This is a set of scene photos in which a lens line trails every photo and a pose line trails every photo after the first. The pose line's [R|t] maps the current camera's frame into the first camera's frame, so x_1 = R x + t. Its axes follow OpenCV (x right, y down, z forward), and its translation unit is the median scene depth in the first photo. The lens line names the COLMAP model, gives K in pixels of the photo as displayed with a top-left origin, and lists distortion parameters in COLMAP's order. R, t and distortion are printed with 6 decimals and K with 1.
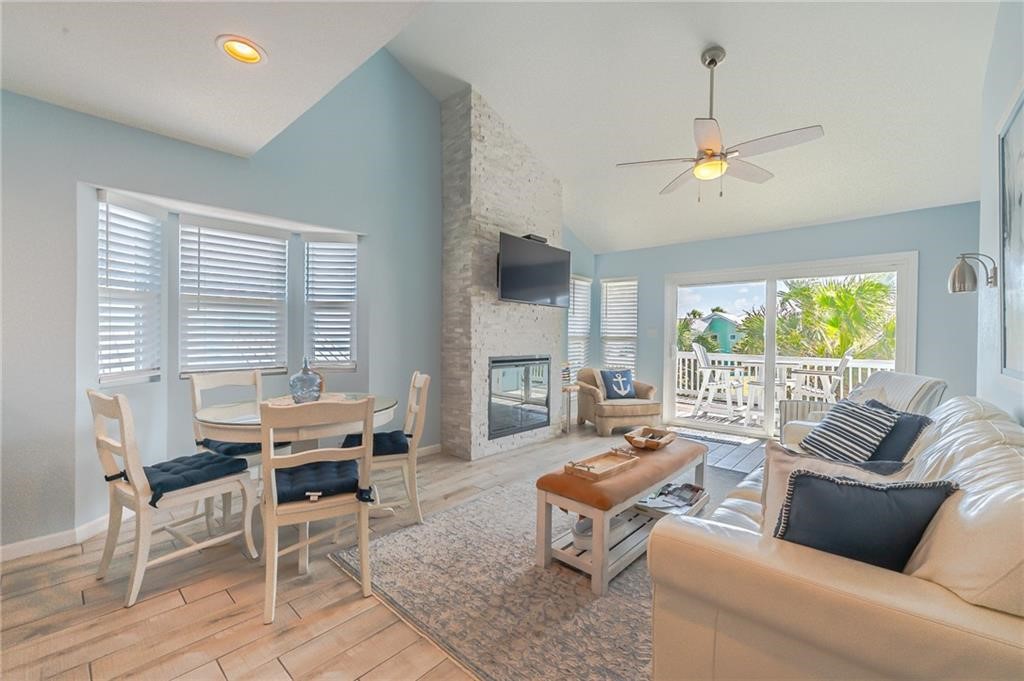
lens RADIAL K [[425.7, 0, 508.0], [0, 425.7, 338.5], [0, 0, 1]] dist [-0.011980, 0.002764]
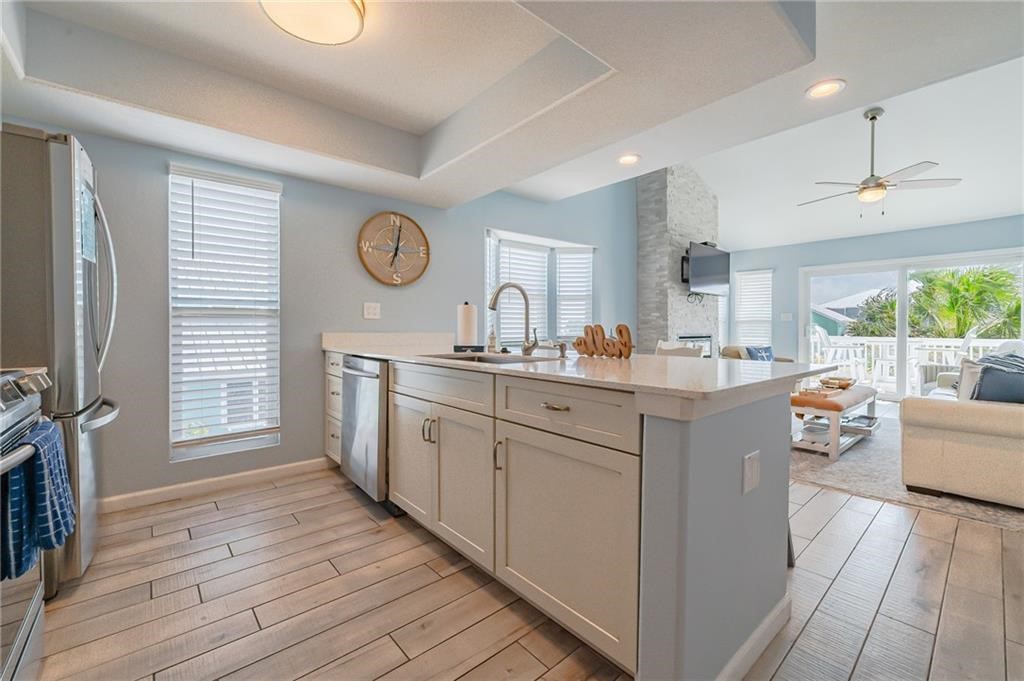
lens RADIAL K [[425.7, 0, 506.8], [0, 425.7, 331.4], [0, 0, 1]] dist [-0.011980, 0.002764]
pose [[0.991413, -0.006900, -0.130587, -0.410480], [0.007195, 0.999973, 0.001790, 0.029498], [0.130571, -0.002714, 0.991435, -0.409995]]
